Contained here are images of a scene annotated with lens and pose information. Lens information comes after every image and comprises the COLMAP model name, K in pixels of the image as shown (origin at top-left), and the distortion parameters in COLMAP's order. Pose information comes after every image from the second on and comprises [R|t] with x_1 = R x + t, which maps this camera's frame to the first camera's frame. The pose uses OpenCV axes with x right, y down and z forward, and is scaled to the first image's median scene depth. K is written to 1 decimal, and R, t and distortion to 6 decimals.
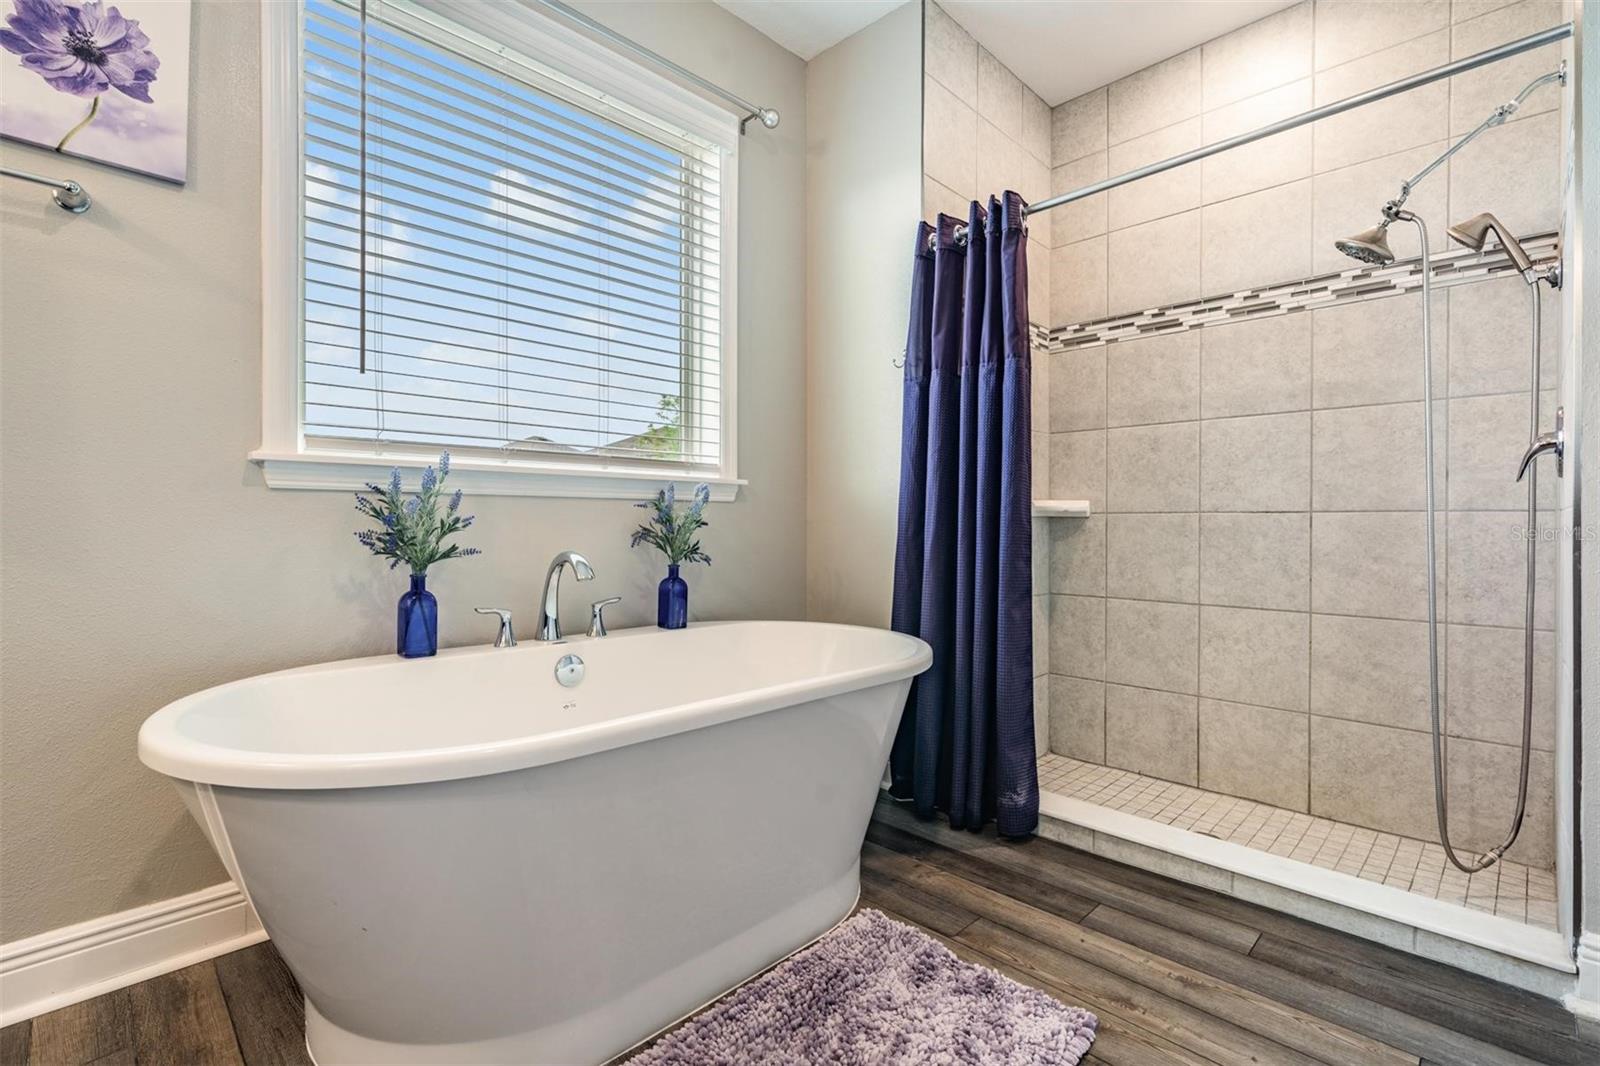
lens RADIAL K [[718.8, 0, 805.1], [0, 718.8, 528.8], [0, 0, 1]] dist [-0.003228, 0.001175]
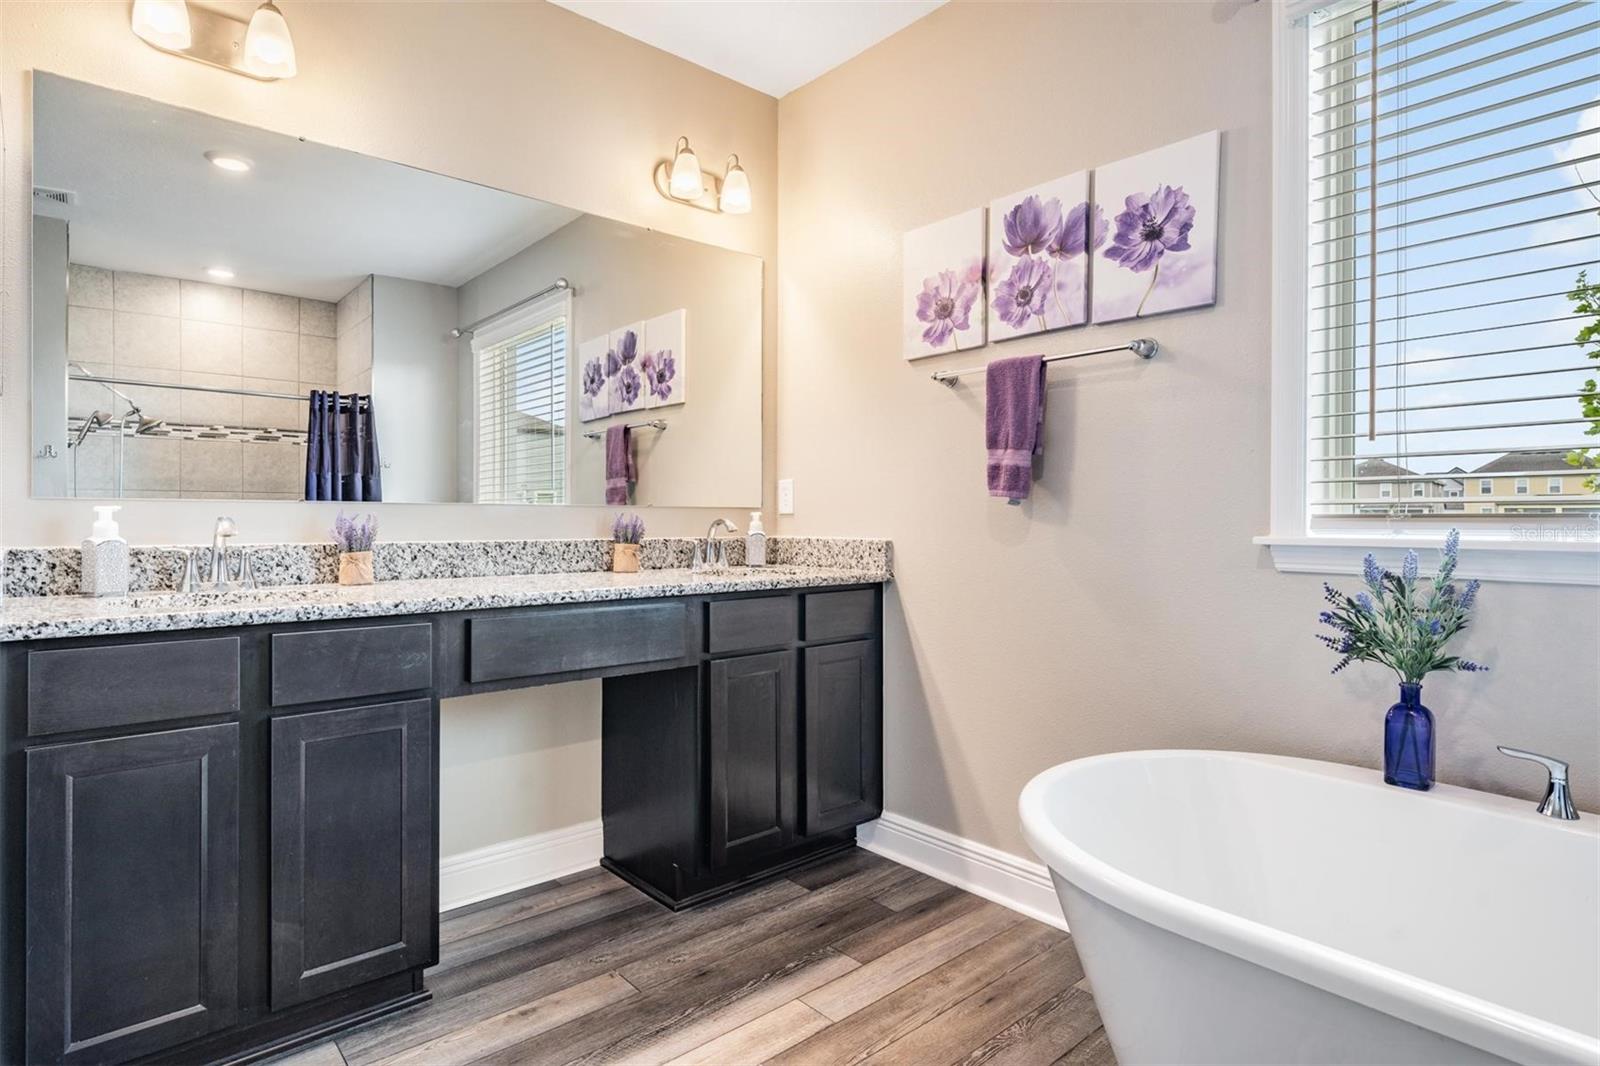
lens RADIAL K [[851.4, 0, 794.4], [0, 851.4, 521.3], [0, 0, 1]] dist [0.007546, 0.000702]
pose [[-0.070243, 0.003966, -0.997522, 0.342379], [-0.006634, 0.999968, 0.004443, -0.087234], [0.997508, 0.006930, -0.070214, 0.276307]]
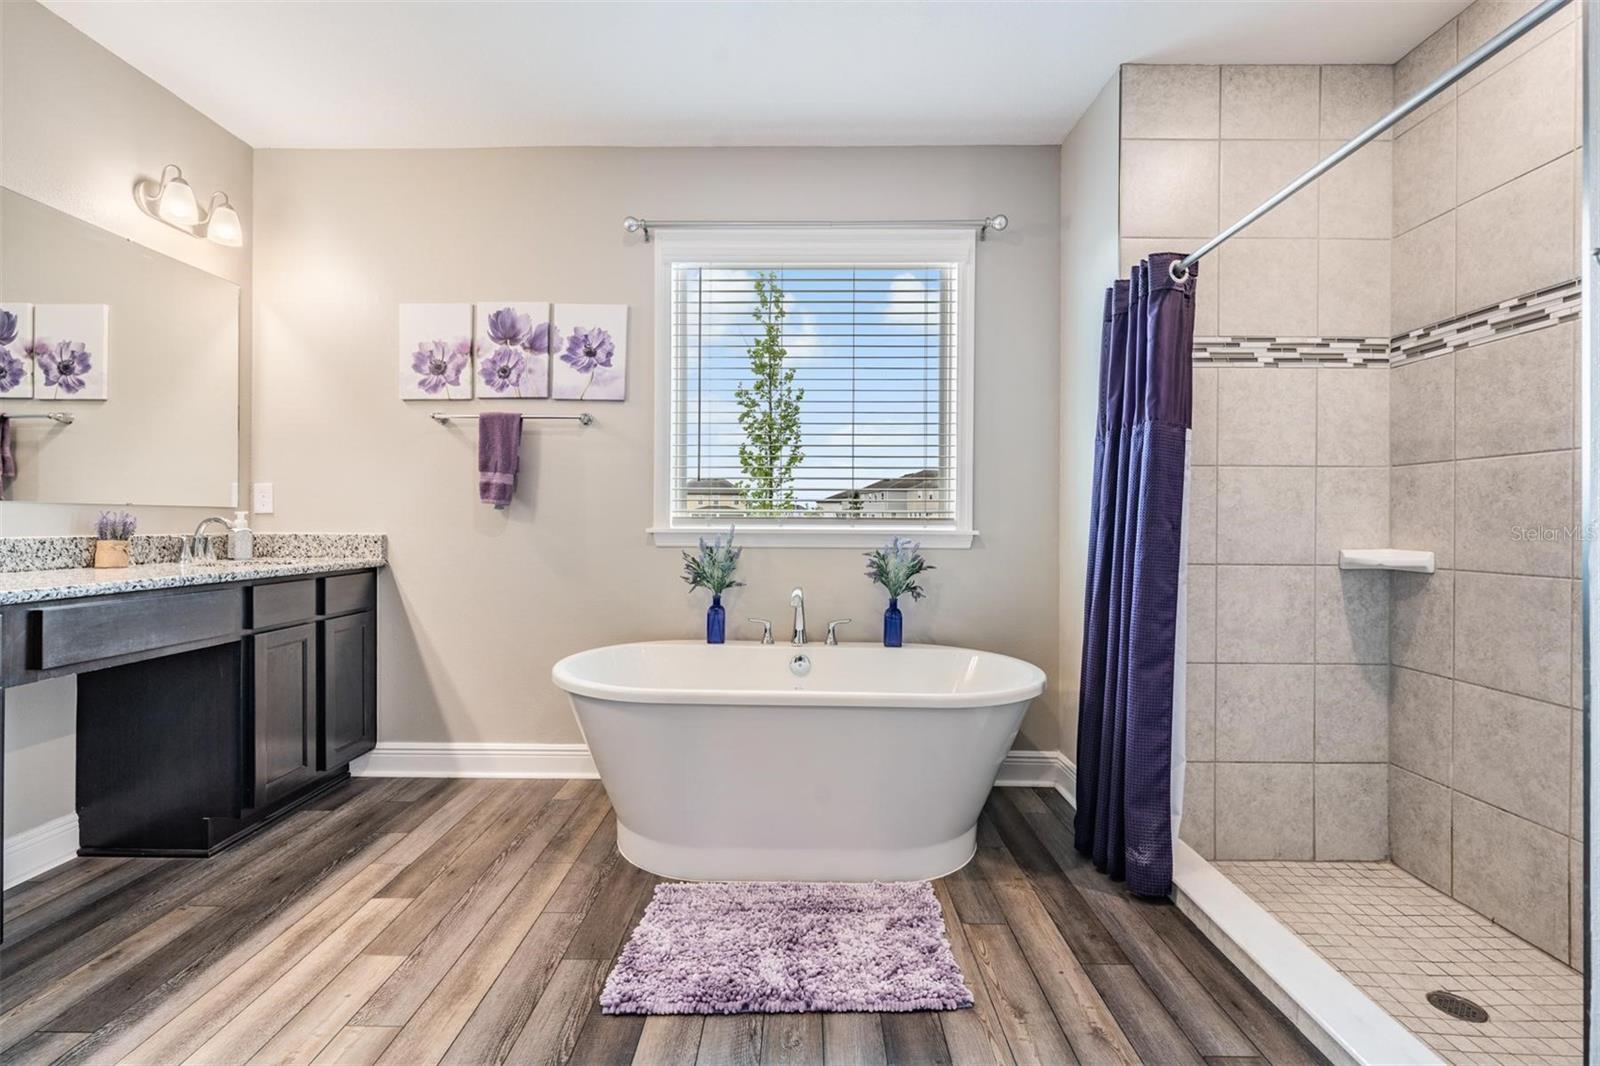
lens RADIAL K [[718.8, 0, 794.0], [0, 718.8, 522.6], [0, 0, 1]] dist [-0.003228, 0.001175]
pose [[0.698119, 0.004656, -0.715967, 0.610511], [-0.009676, 0.999949, -0.002932, -0.081226], [0.715916, 0.008975, 0.698128, -0.057391]]
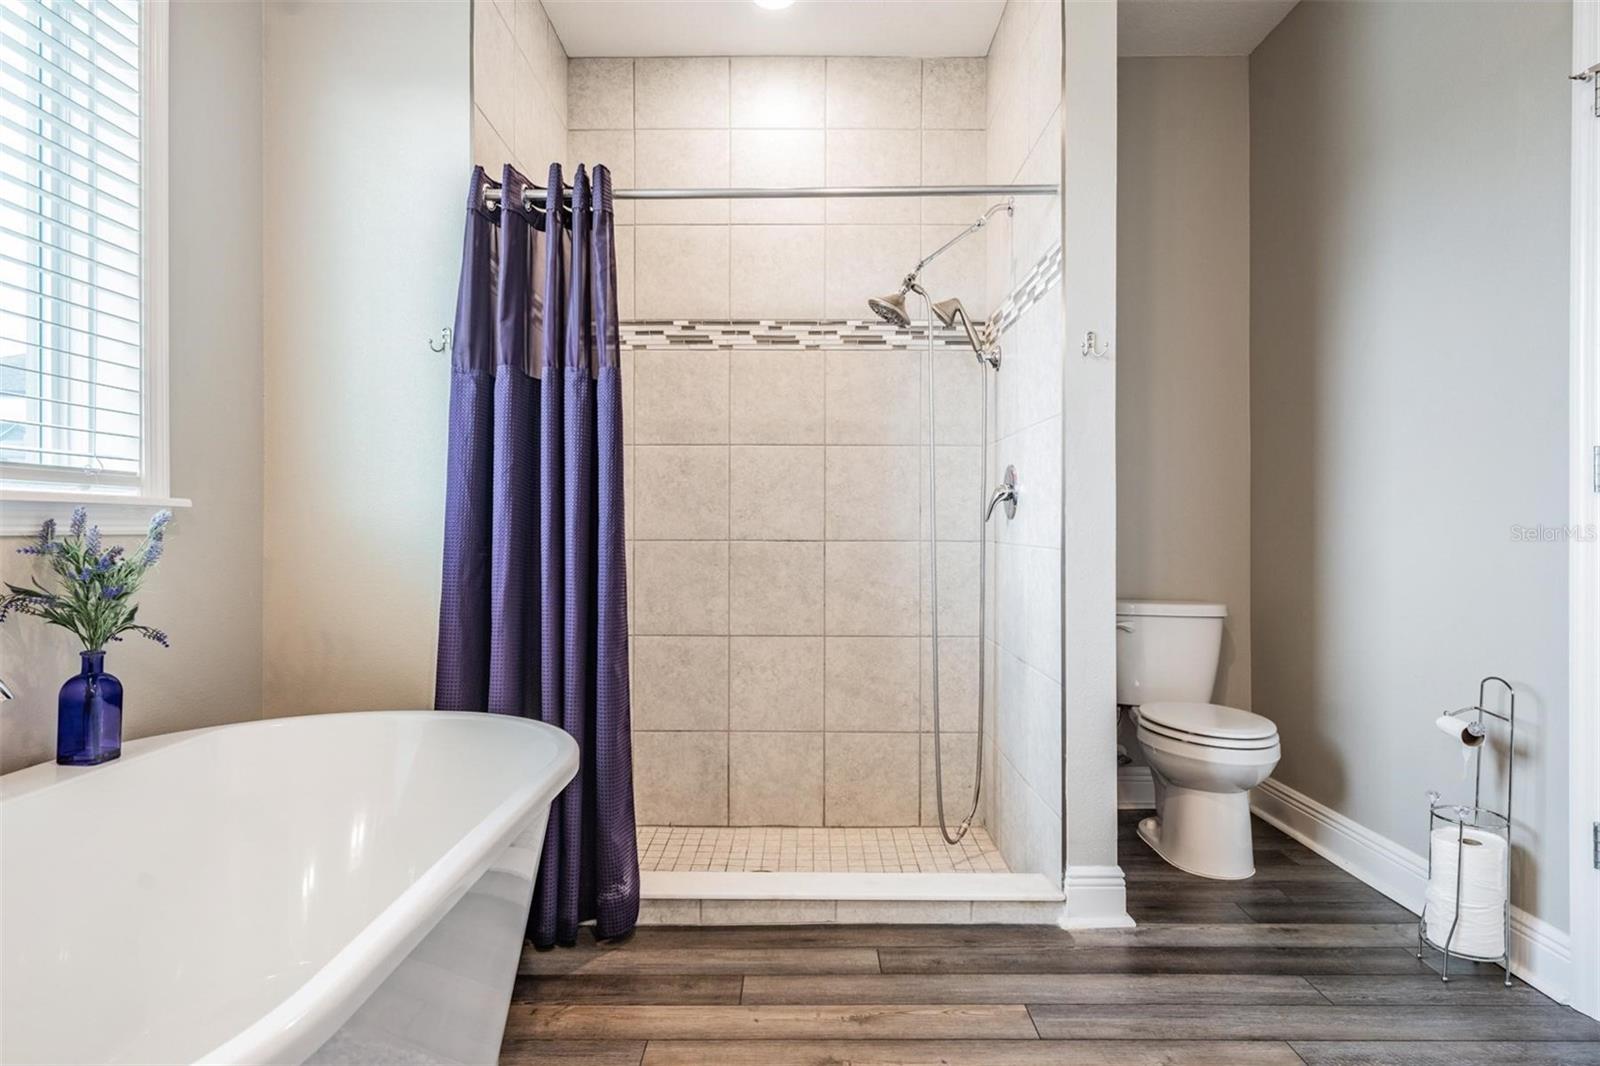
lens RADIAL K [[889.5, 0, 796.0], [0, 889.5, 532.9], [0, 0, 1]] dist [0.001049, 0.001939]
pose [[0.718682, -0.004582, 0.695323, -0.255931], [0.005352, 0.999985, 0.001058, -0.039593], [-0.695318, 0.002961, 0.718696, 0.092229]]
